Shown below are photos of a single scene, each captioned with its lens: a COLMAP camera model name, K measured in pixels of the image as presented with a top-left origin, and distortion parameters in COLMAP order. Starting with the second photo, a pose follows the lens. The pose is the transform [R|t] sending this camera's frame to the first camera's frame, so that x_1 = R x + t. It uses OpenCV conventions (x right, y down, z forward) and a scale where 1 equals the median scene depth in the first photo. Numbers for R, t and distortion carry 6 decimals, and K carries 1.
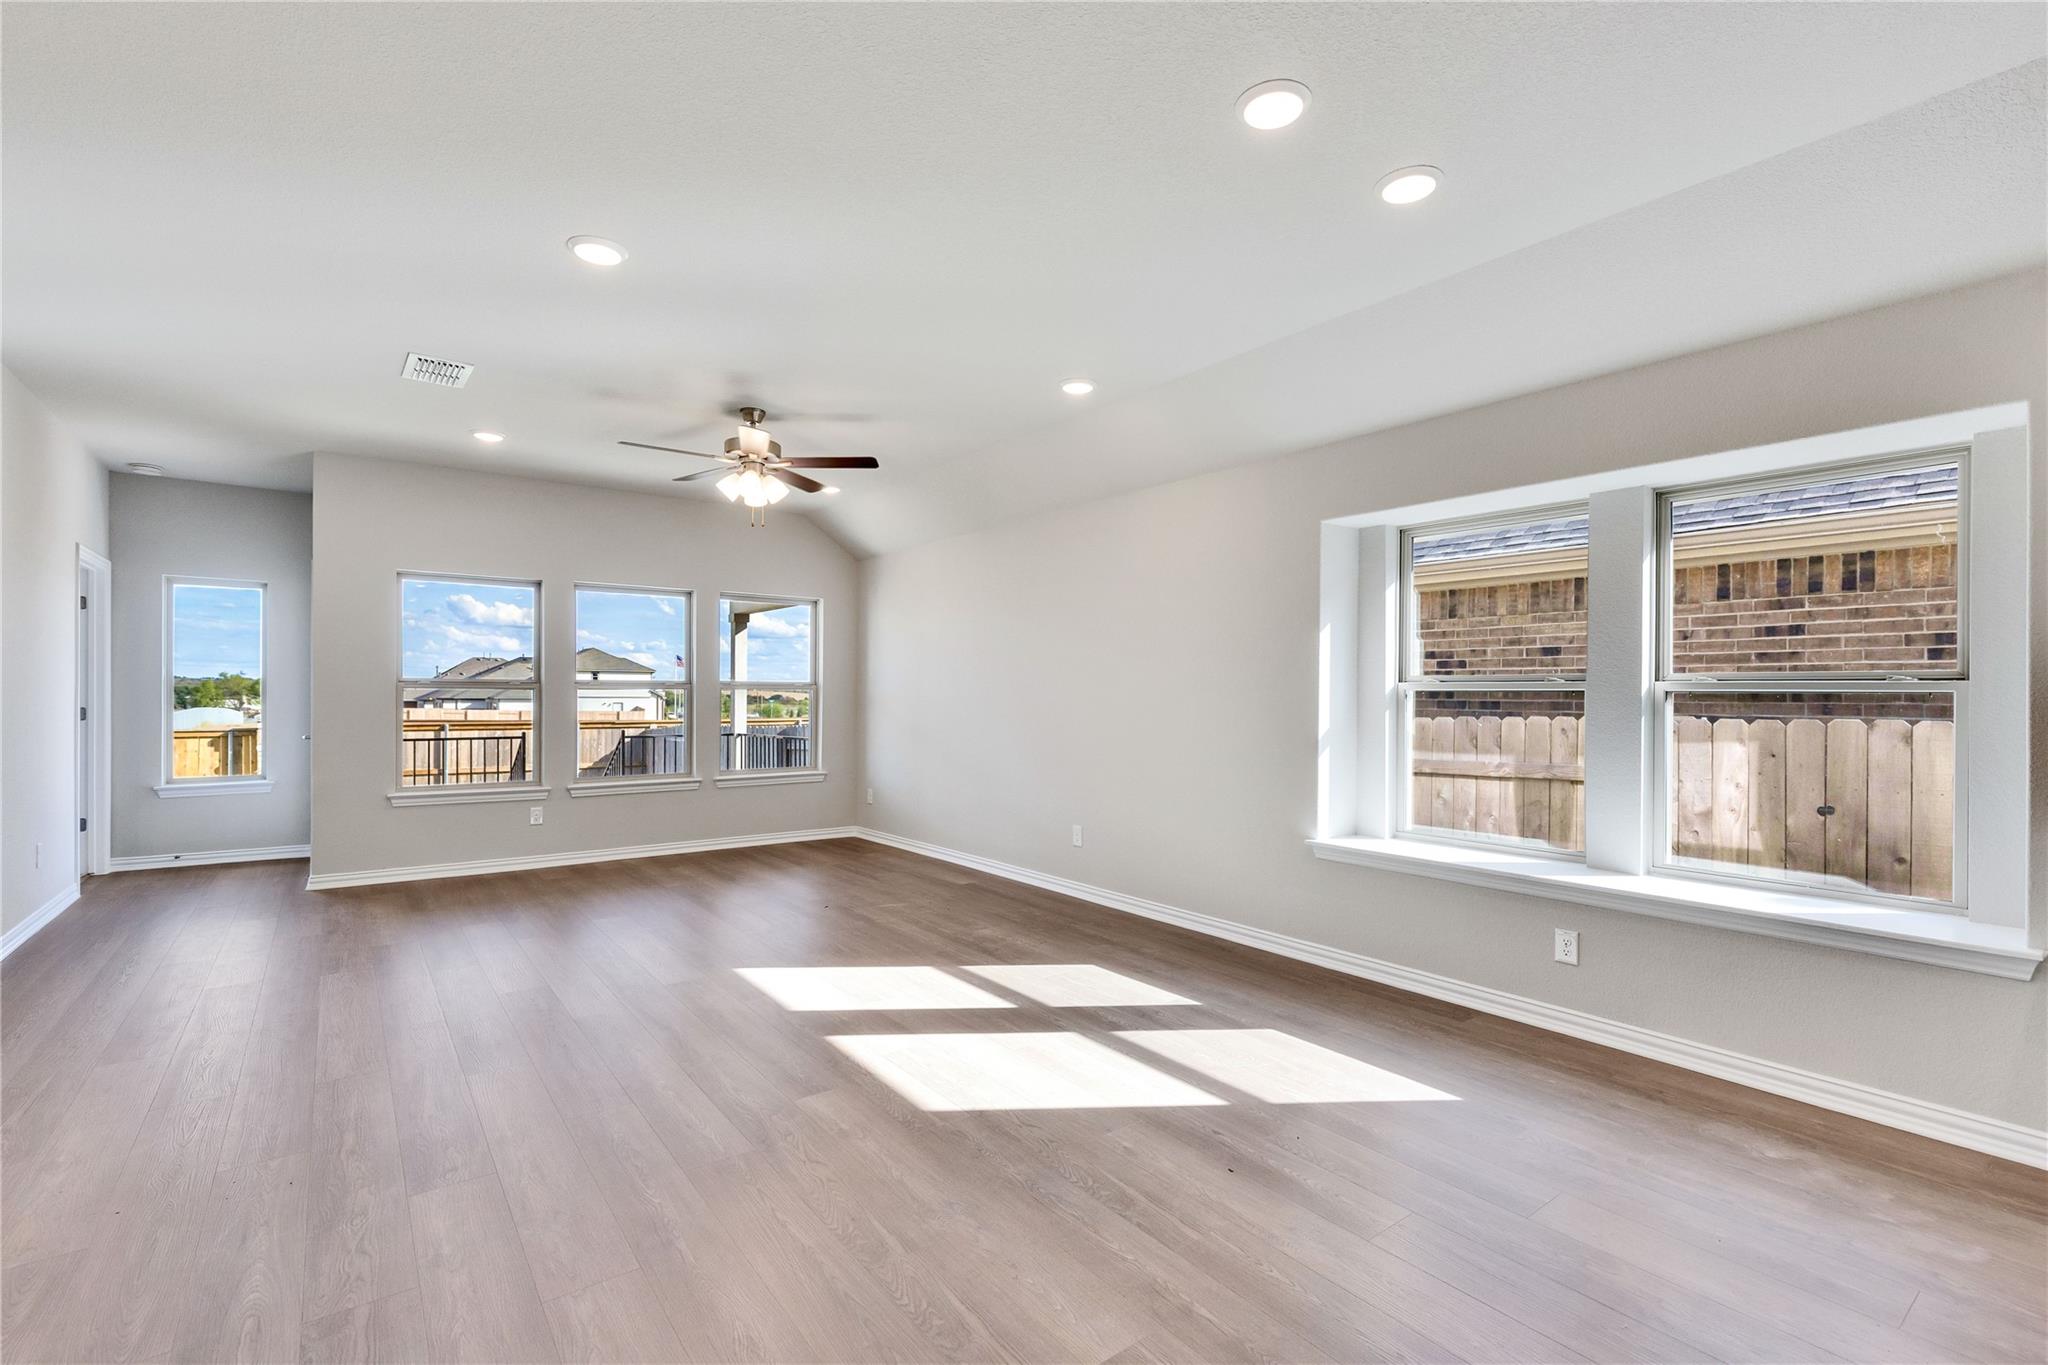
lens RADIAL K [[910.1, 0, 1024.0], [0, 910.1, 682.5], [0, 0, 1]] dist [-0.000834, 0.000060]
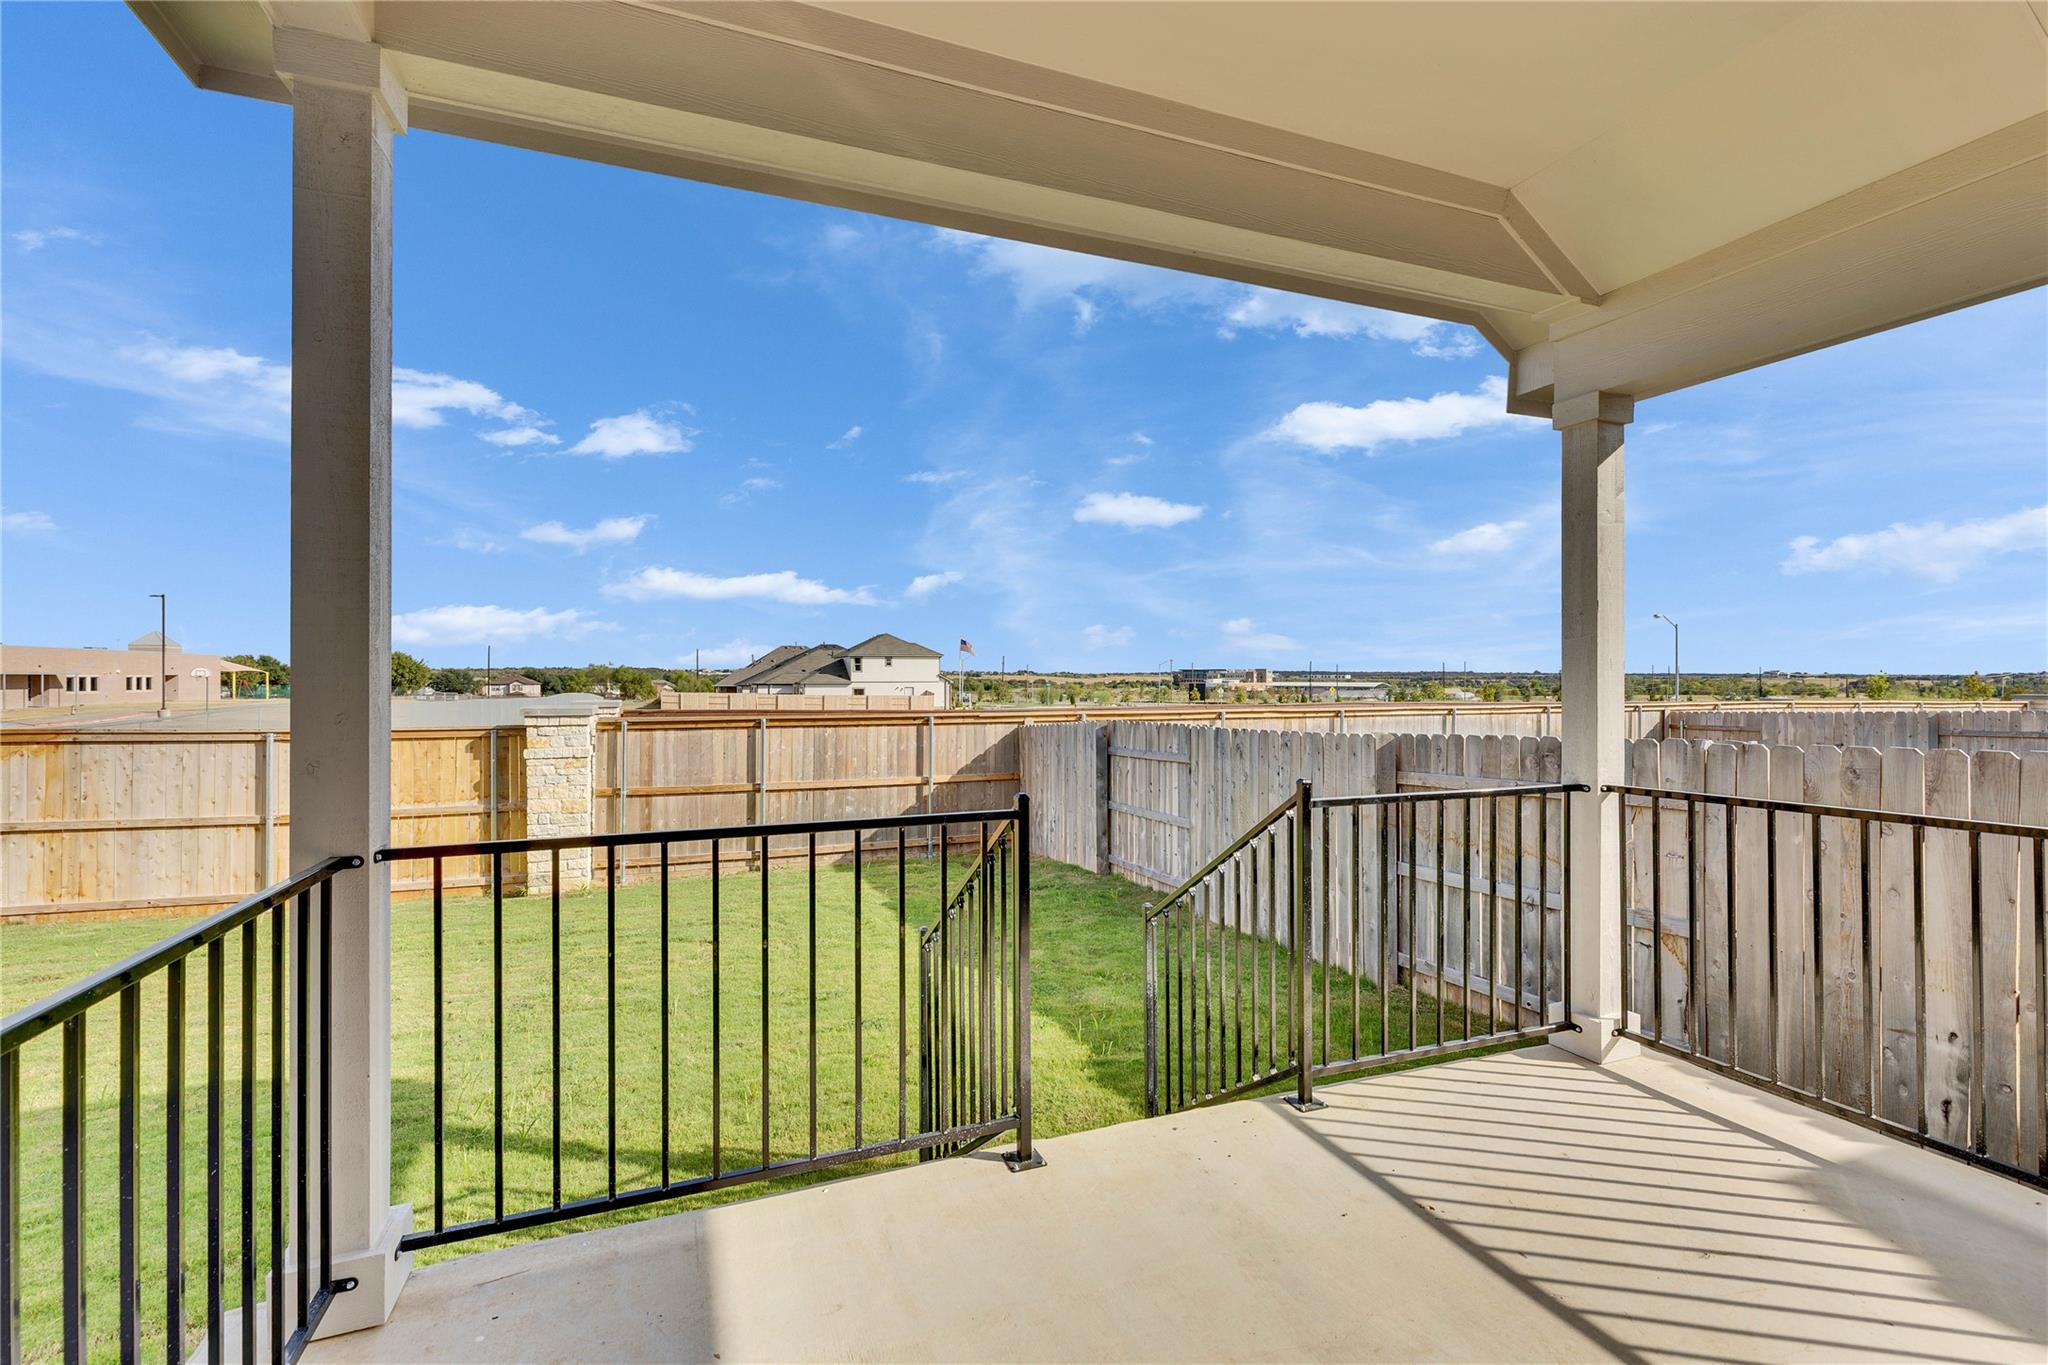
lens RADIAL K [[910.1, 0, 1024.0], [0, 910.1, 682.5], [0, 0, 1]] dist [-0.000834, 0.000060]
pose [[0.960204, -0.005753, -0.279242, -0.065895], [0.010899, 0.999798, 0.016878, 0.002263], [0.279088, -0.019250, 0.960072, 0.102885]]
